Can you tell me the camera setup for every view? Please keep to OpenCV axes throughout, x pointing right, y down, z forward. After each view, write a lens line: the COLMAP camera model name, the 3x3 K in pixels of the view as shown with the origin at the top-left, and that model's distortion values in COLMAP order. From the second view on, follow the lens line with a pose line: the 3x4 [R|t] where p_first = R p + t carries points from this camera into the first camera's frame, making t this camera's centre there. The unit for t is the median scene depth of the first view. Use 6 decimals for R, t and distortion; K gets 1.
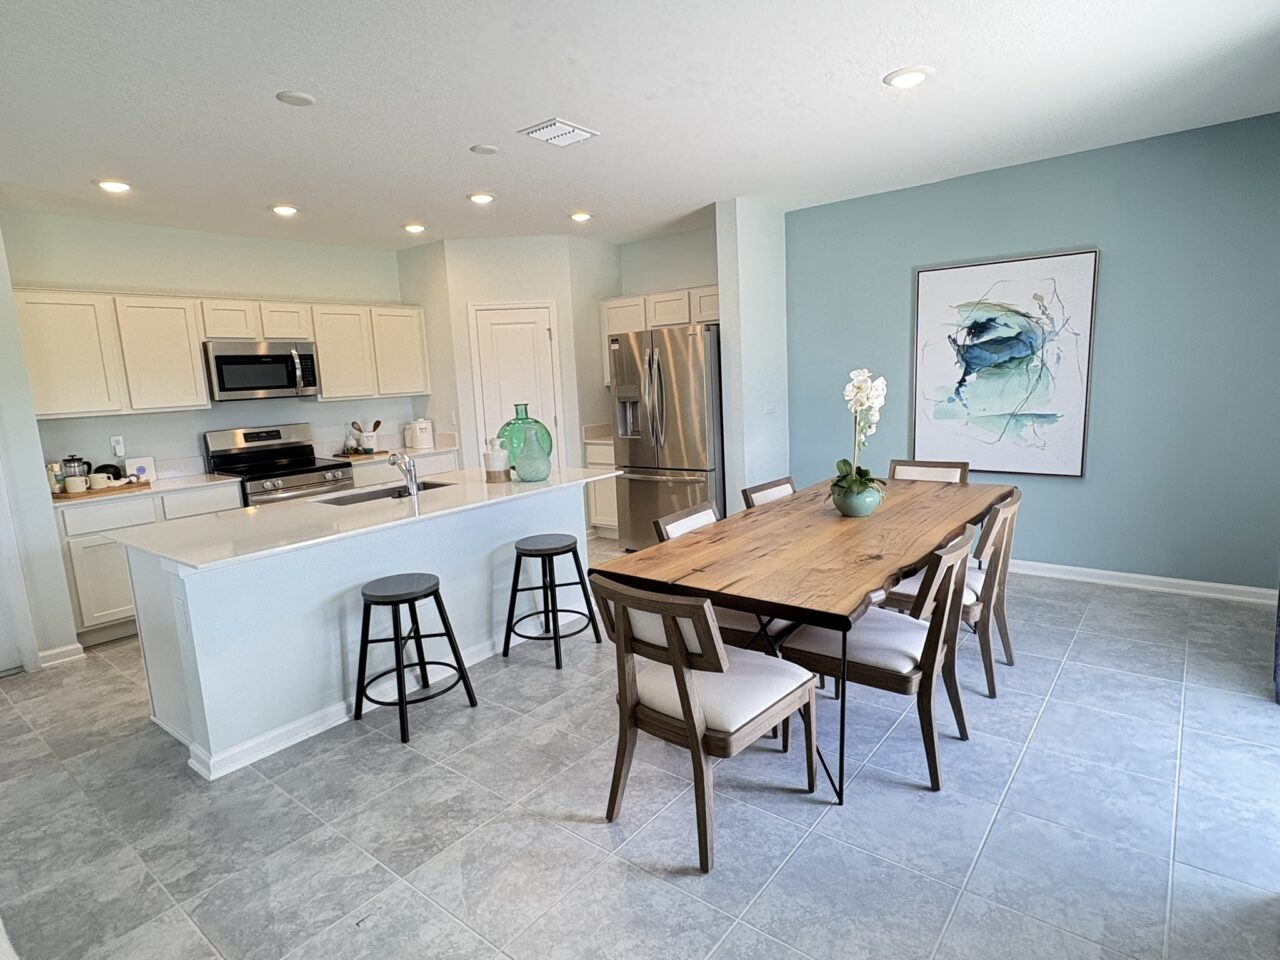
lens RADIAL K [[693.1, 0, 642.3], [0, 693.1, 481.9], [0, 0, 1]] dist [0.005474, 0.000368]
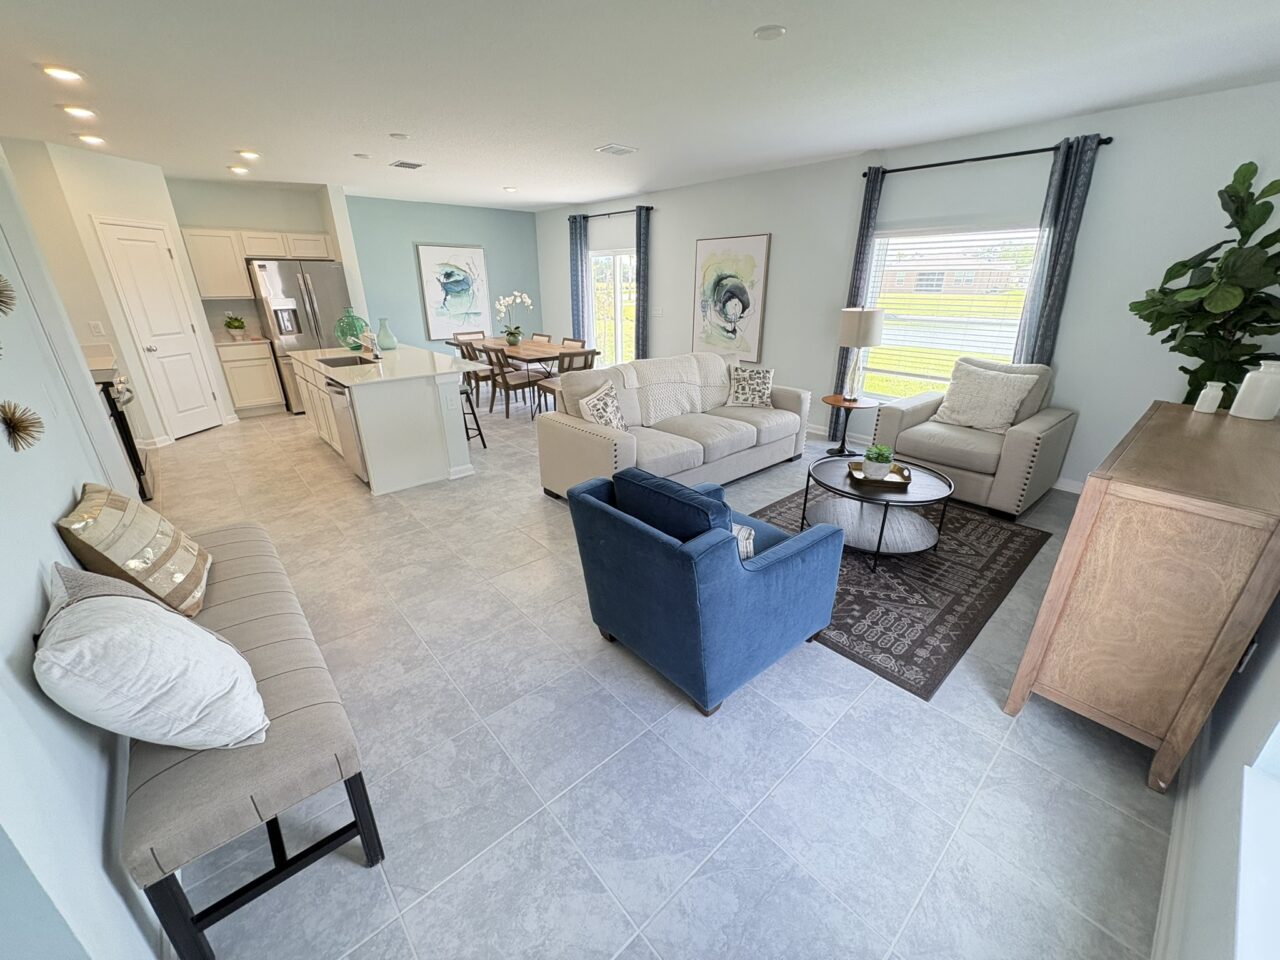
lens RADIAL K [[509.0, 0, 643.1], [0, 509.0, 480.1], [0, 0, 1]] dist [0.004620, -0.000185]
pose [[0.168349, -0.316710, 0.933463, -1.228920], [0.144671, 0.944663, 0.294419, 0.020756], [-0.975053, 0.085480, 0.204852, 0.066892]]
